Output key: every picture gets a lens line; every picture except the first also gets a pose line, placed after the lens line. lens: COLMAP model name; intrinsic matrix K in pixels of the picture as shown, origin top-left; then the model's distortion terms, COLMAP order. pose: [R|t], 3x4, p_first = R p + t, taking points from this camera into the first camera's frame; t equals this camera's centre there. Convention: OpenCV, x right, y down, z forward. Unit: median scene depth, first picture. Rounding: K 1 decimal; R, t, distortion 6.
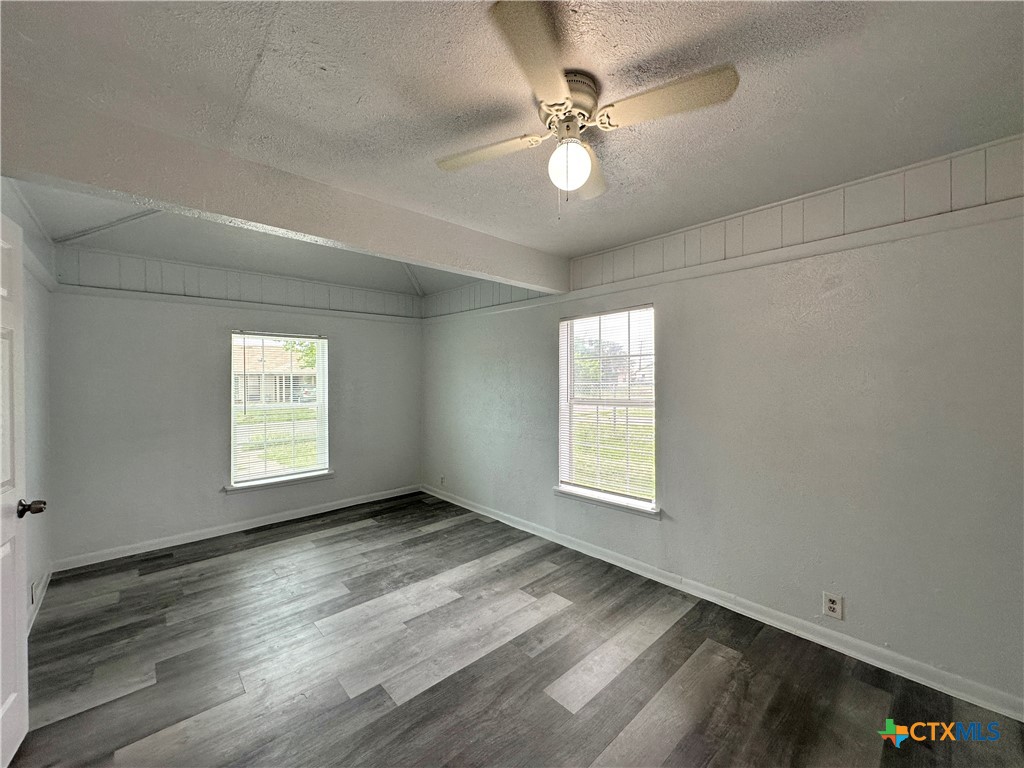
lens RADIAL K [[407.0, 0, 507.9], [0, 407.0, 383.8], [0, 0, 1]] dist [-0.001130, 0.000466]
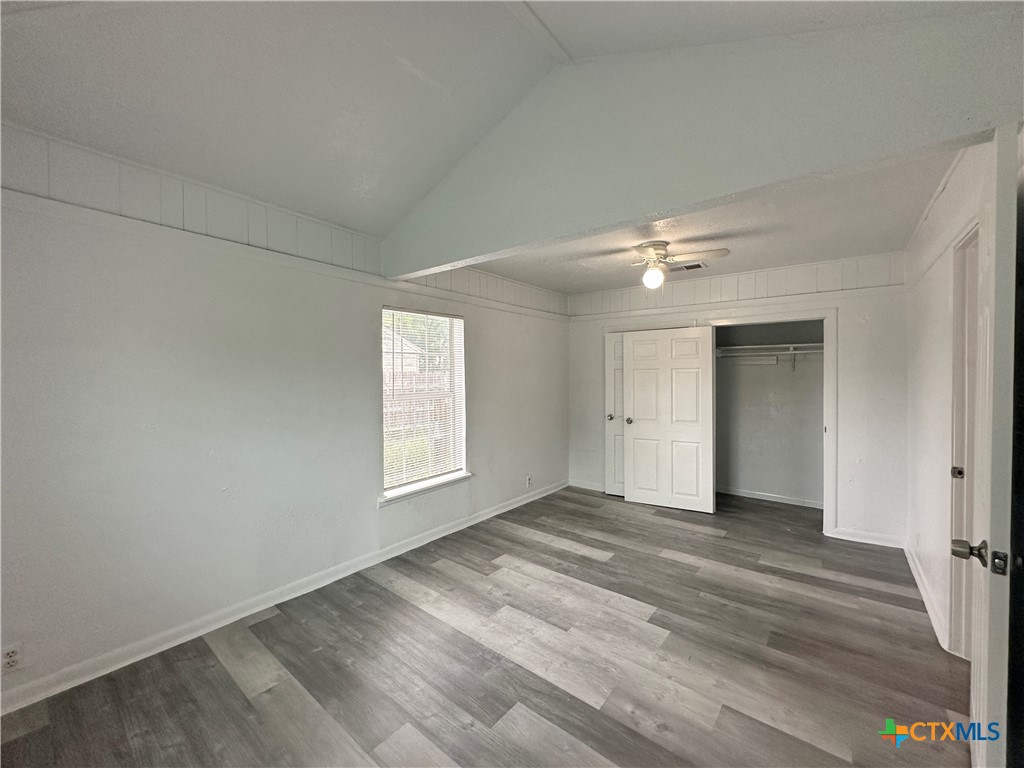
lens RADIAL K [[407.0, 0, 516.4], [0, 407.0, 382.0], [0, 0, 1]] dist [-0.001130, 0.000466]
pose [[-0.155292, -0.010122, 0.987817, -1.007917], [0.014029, 0.999824, 0.012451, -0.001963], [-0.987769, 0.015792, -0.155123, 1.085457]]
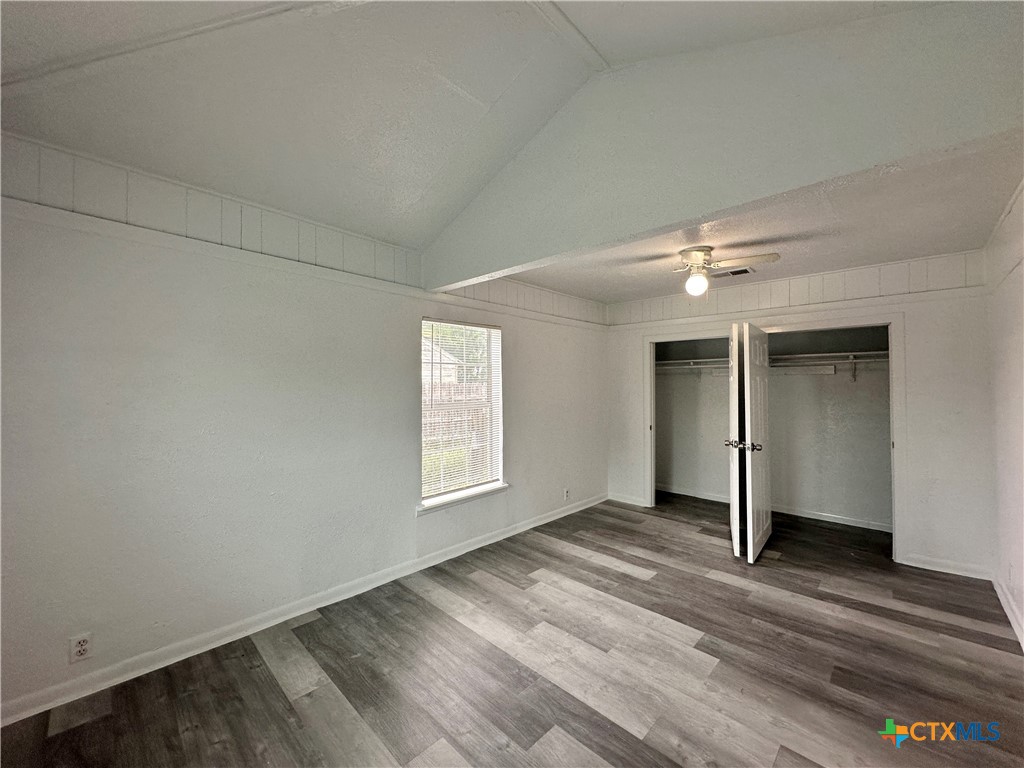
lens RADIAL K [[407.0, 0, 516.2], [0, 407.0, 383.6], [0, 0, 1]] dist [-0.001130, 0.000466]
pose [[-0.063478, 0.013441, 0.997893, -0.996748], [0.012520, 0.999841, -0.012671, 0.001750], [-0.997905, 0.011689, -0.063637, 1.083925]]
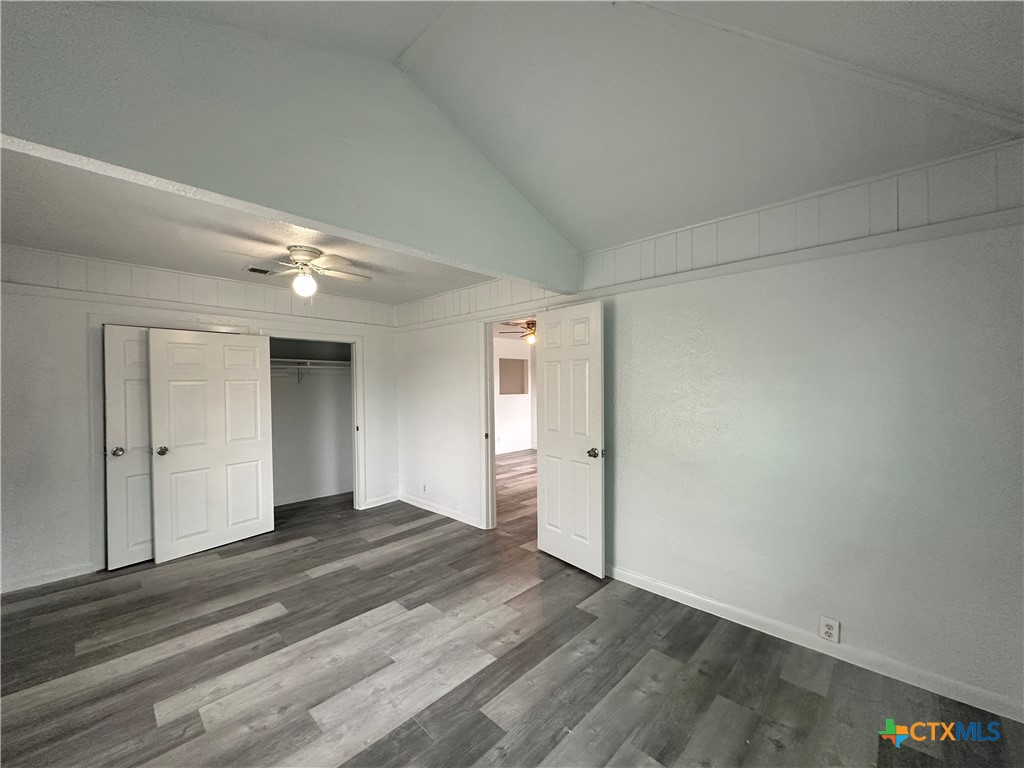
lens RADIAL K [[407.0, 0, 508.6], [0, 407.0, 382.1], [0, 0, 1]] dist [-0.001130, 0.000466]
pose [[-0.998141, 0.009738, -0.060166, -0.395985], [0.009219, 0.999918, 0.008909, -0.022433], [0.060248, 0.008337, -0.998149, 1.640889]]
